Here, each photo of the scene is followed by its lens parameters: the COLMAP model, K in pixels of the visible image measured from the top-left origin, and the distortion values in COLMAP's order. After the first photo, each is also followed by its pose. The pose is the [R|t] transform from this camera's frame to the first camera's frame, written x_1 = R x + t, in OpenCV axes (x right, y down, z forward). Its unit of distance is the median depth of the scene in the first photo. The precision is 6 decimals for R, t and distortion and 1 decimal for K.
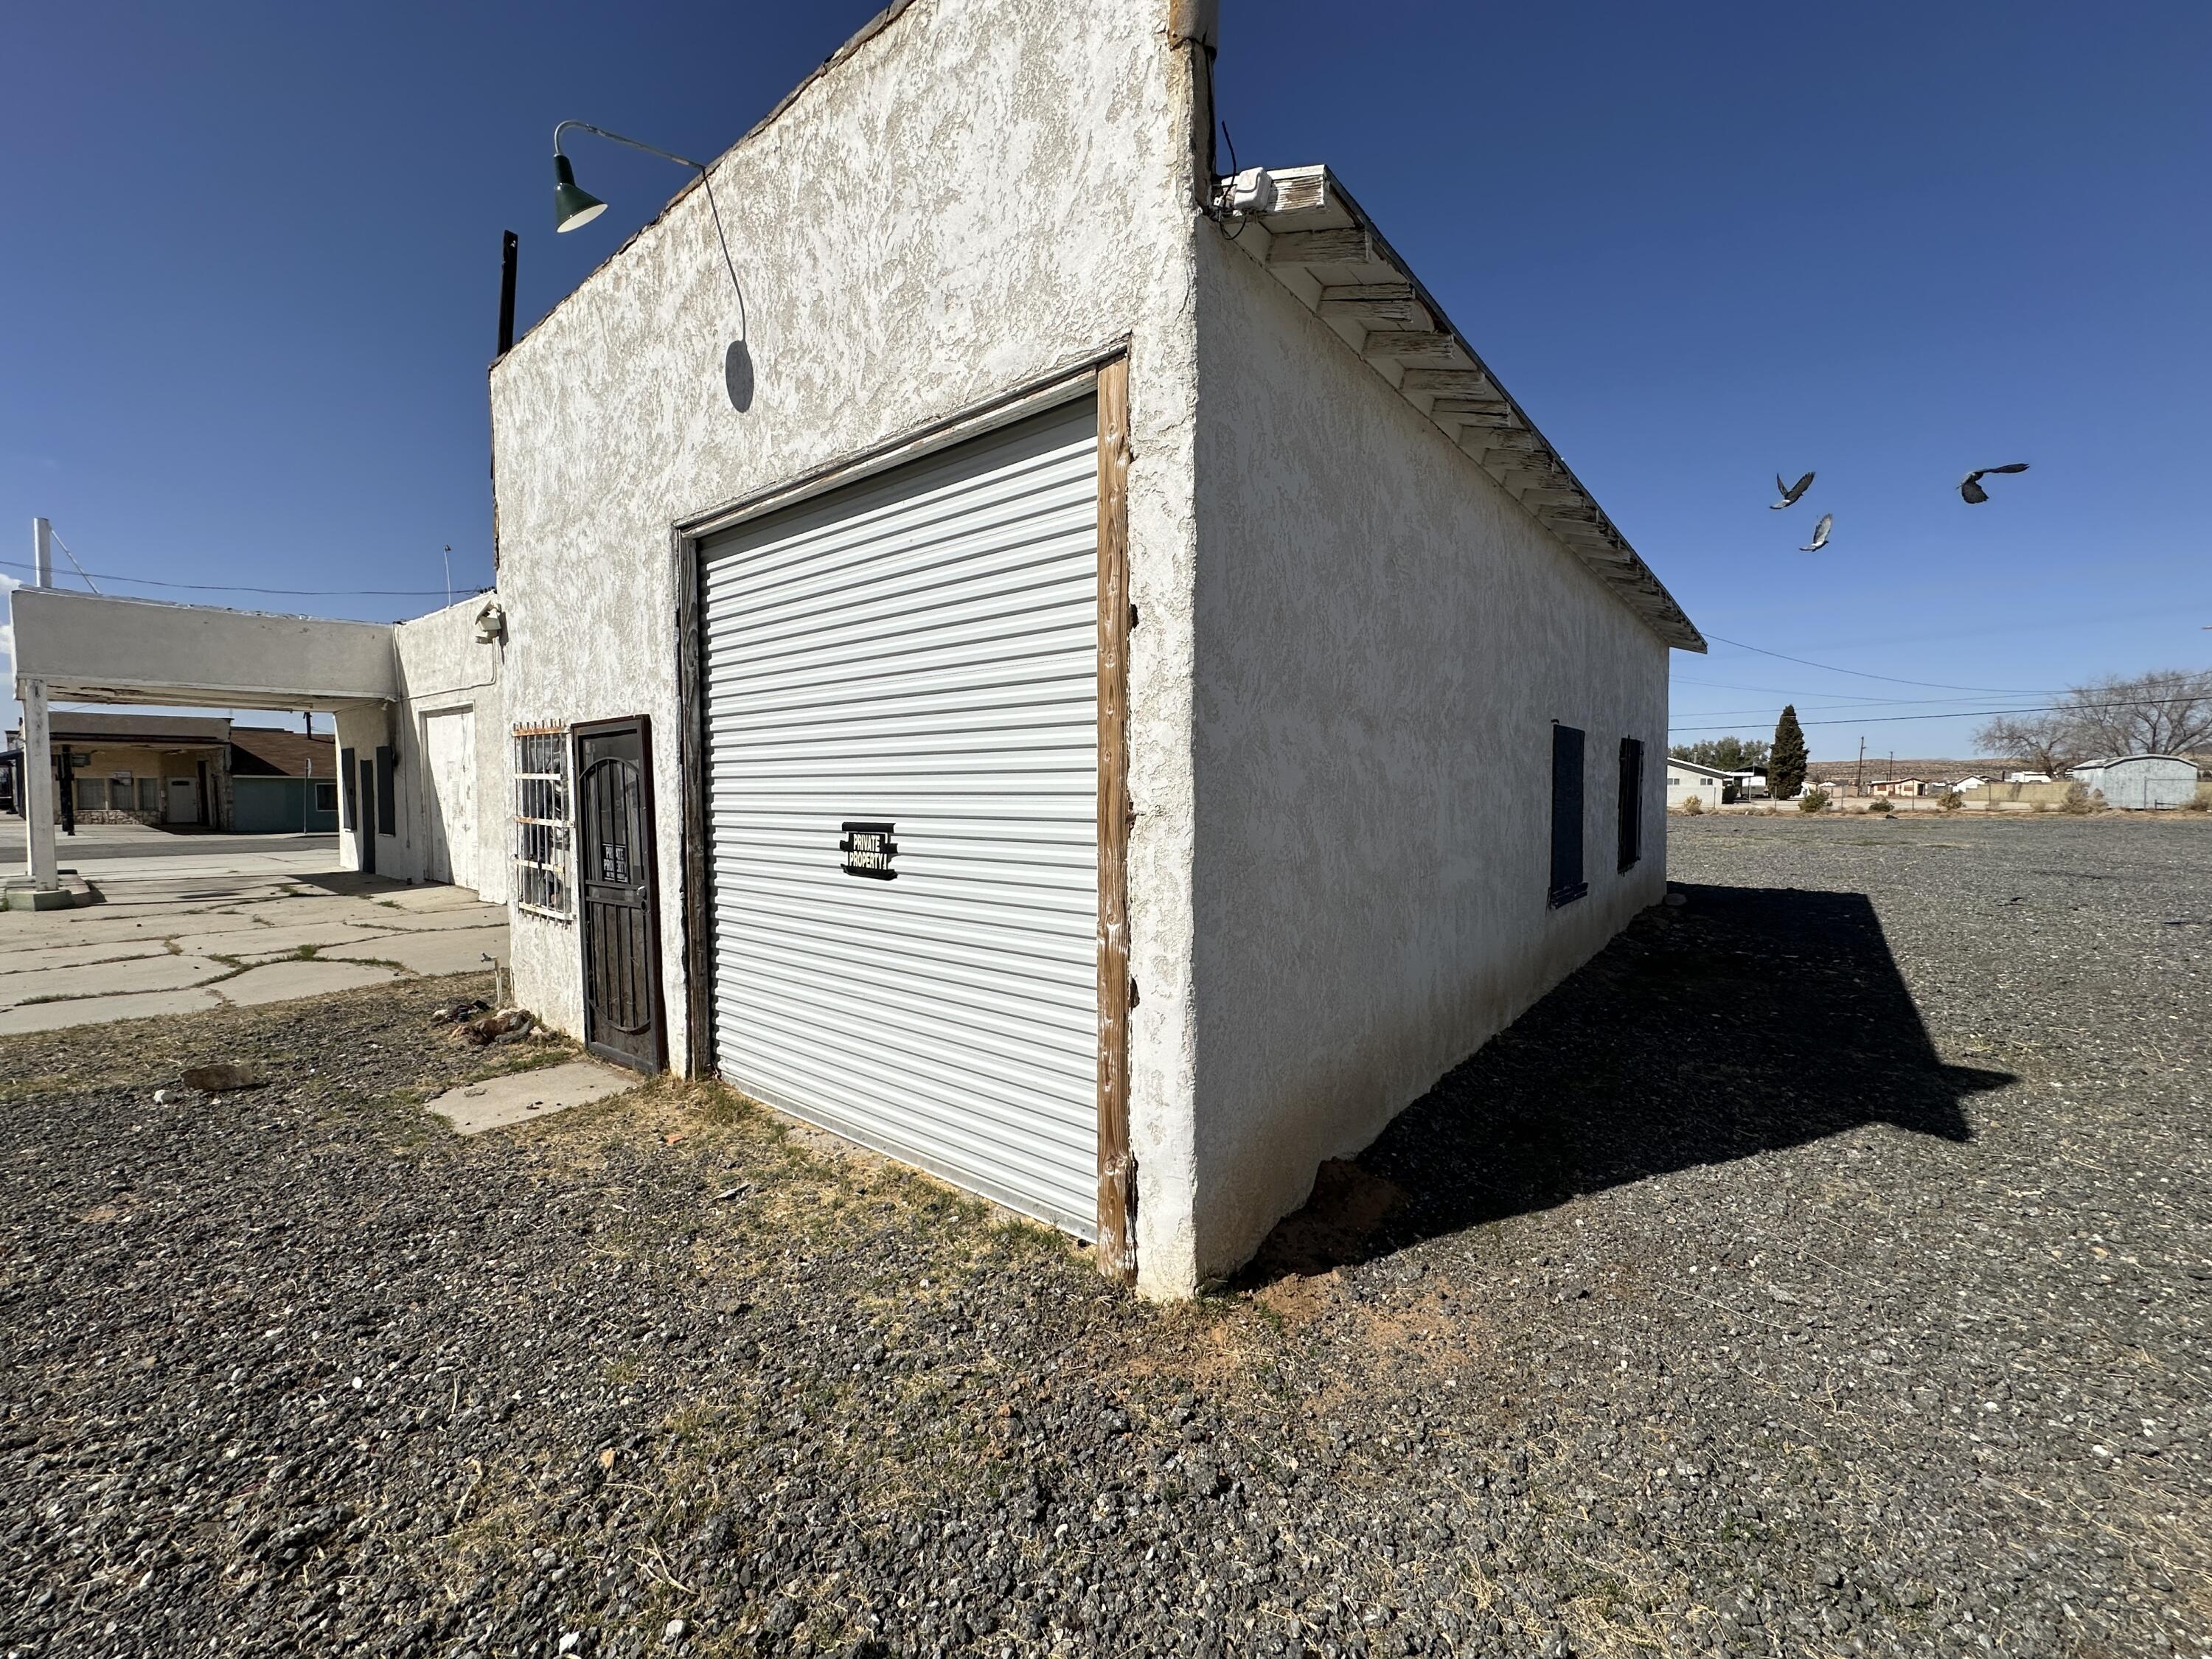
lens RADIAL K [[879.6, 0, 1111.9], [0, 879.6, 825.2], [0, 0, 1]] dist [-0.000574, 0.000131]
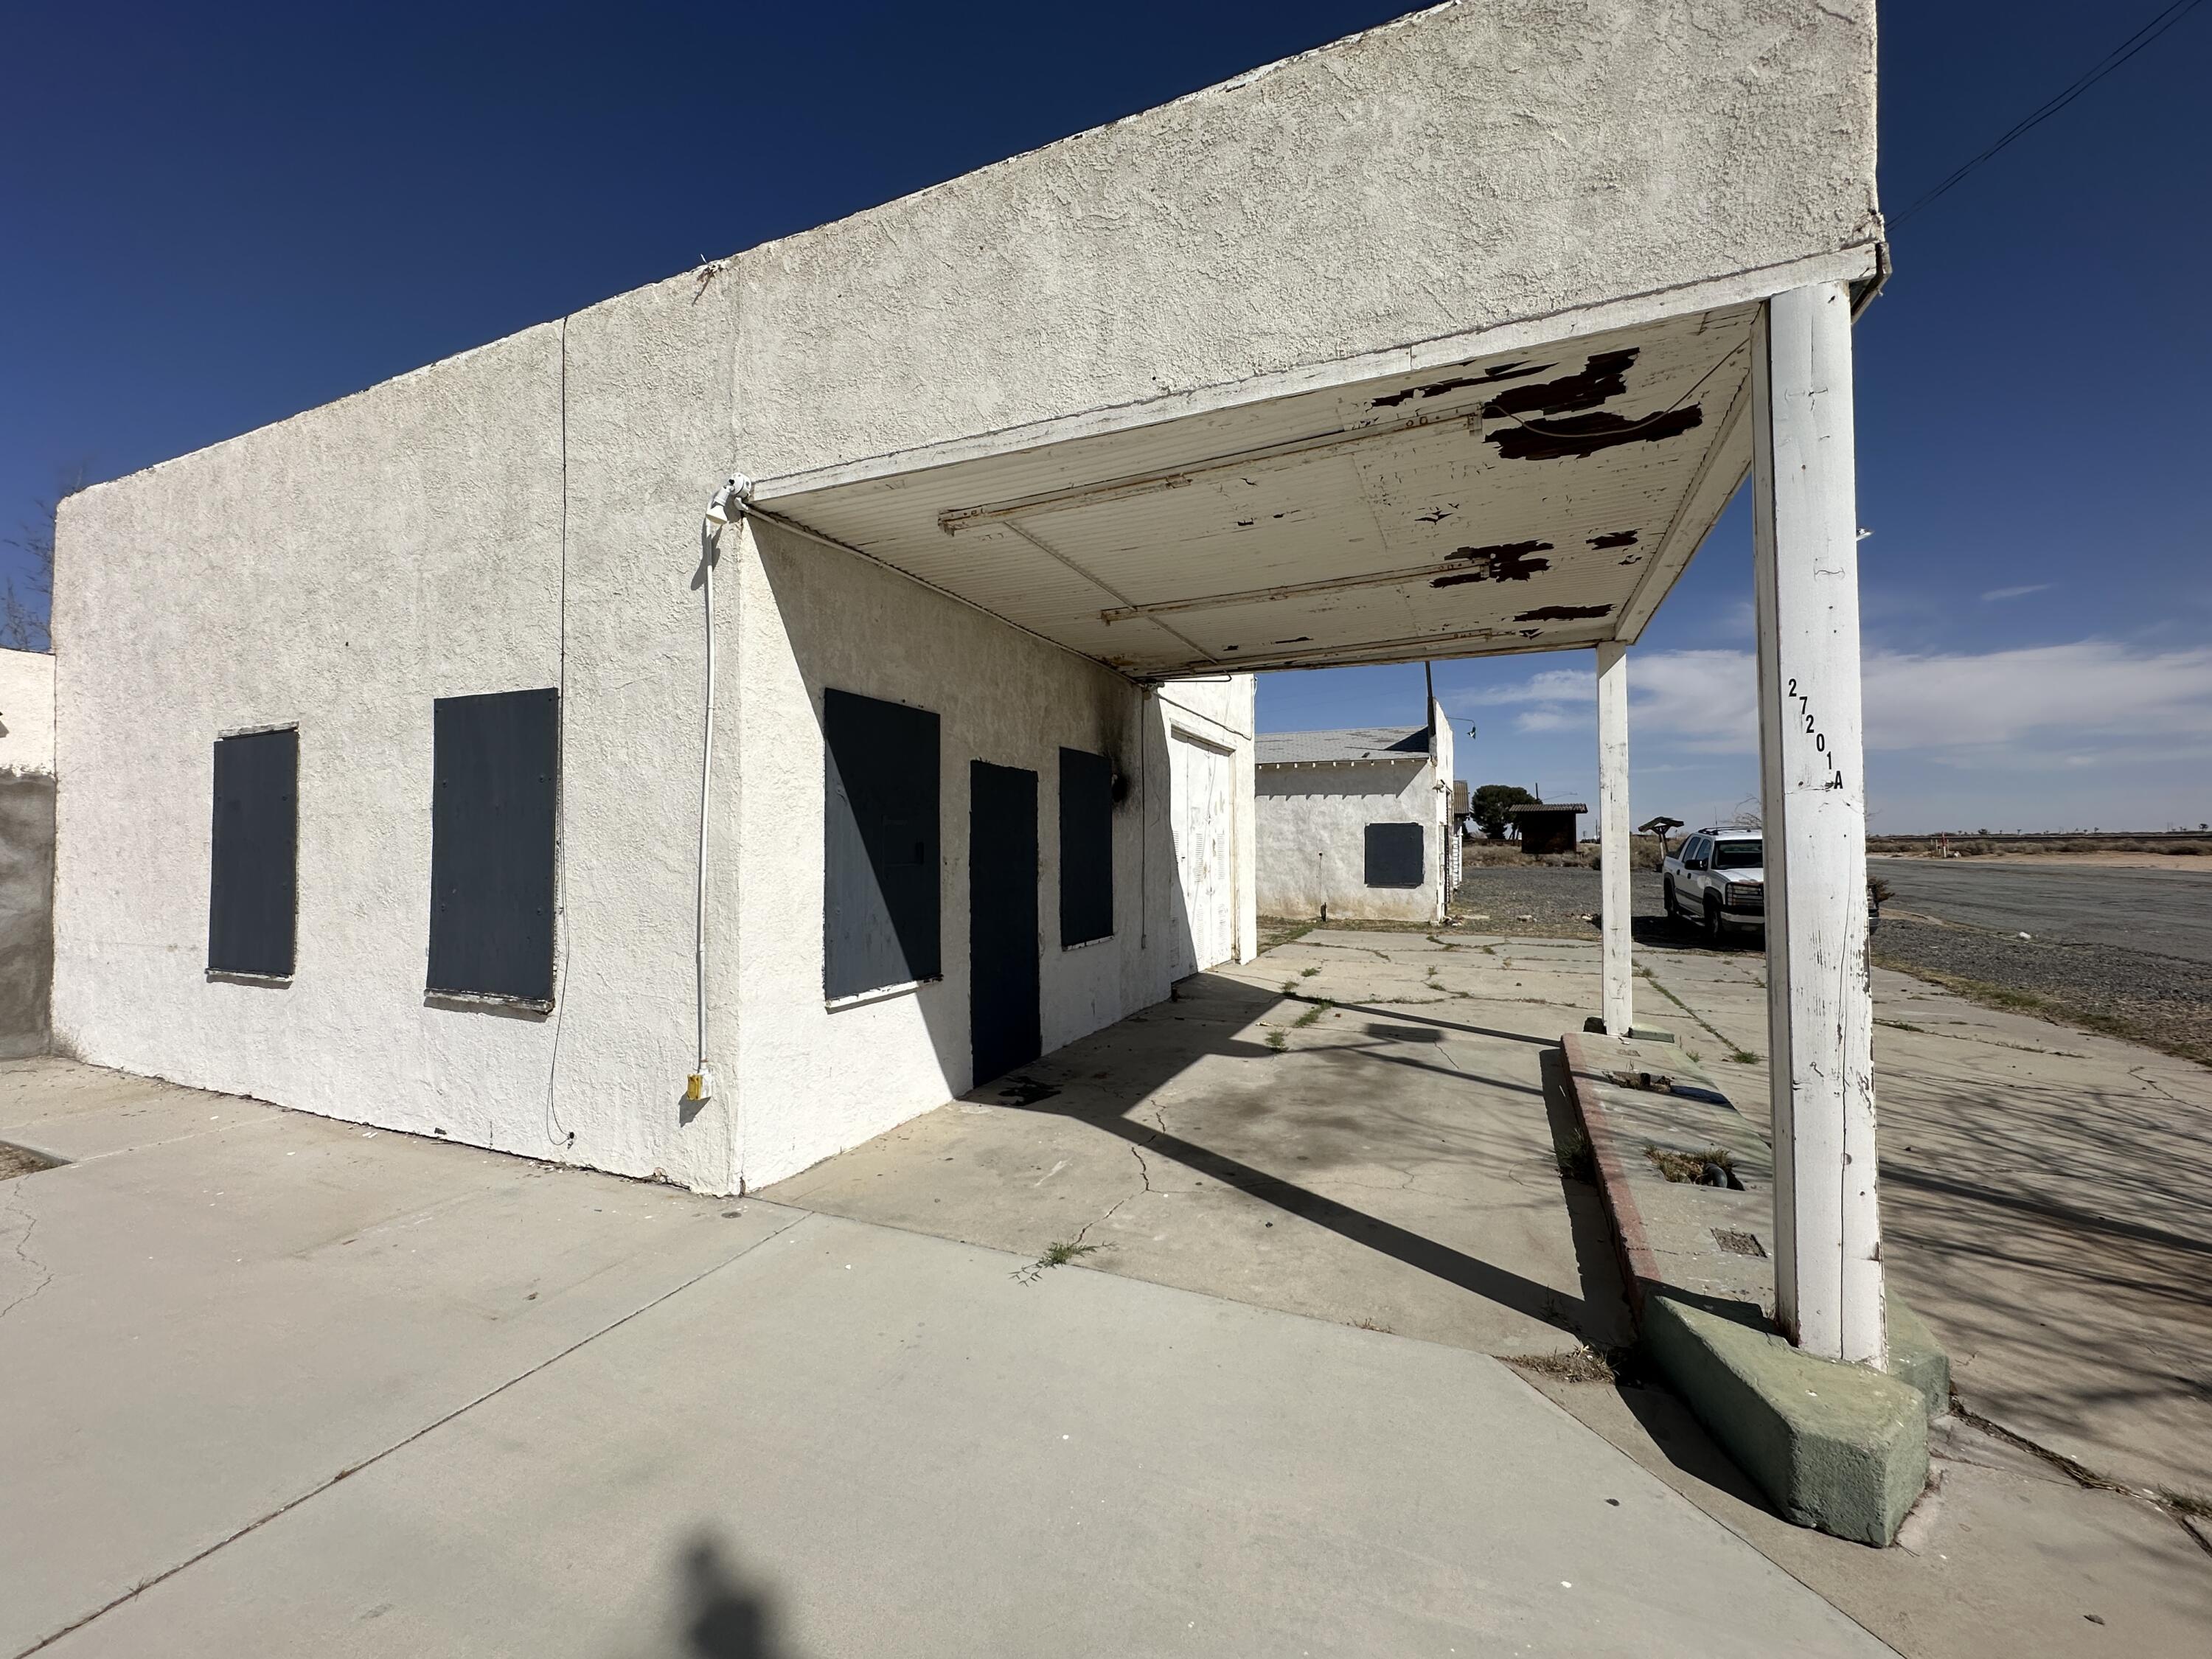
lens RADIAL K [[883.2, 0, 1106.0], [0, 883.2, 829.5], [0, 0, 1]] dist [-0.001127, 0.000276]
pose [[-0.255029, 0.019160, 0.966744, -4.254803], [0.045743, 0.998923, -0.007731, -0.149966], [-0.965851, 0.042250, -0.255631, 3.701449]]
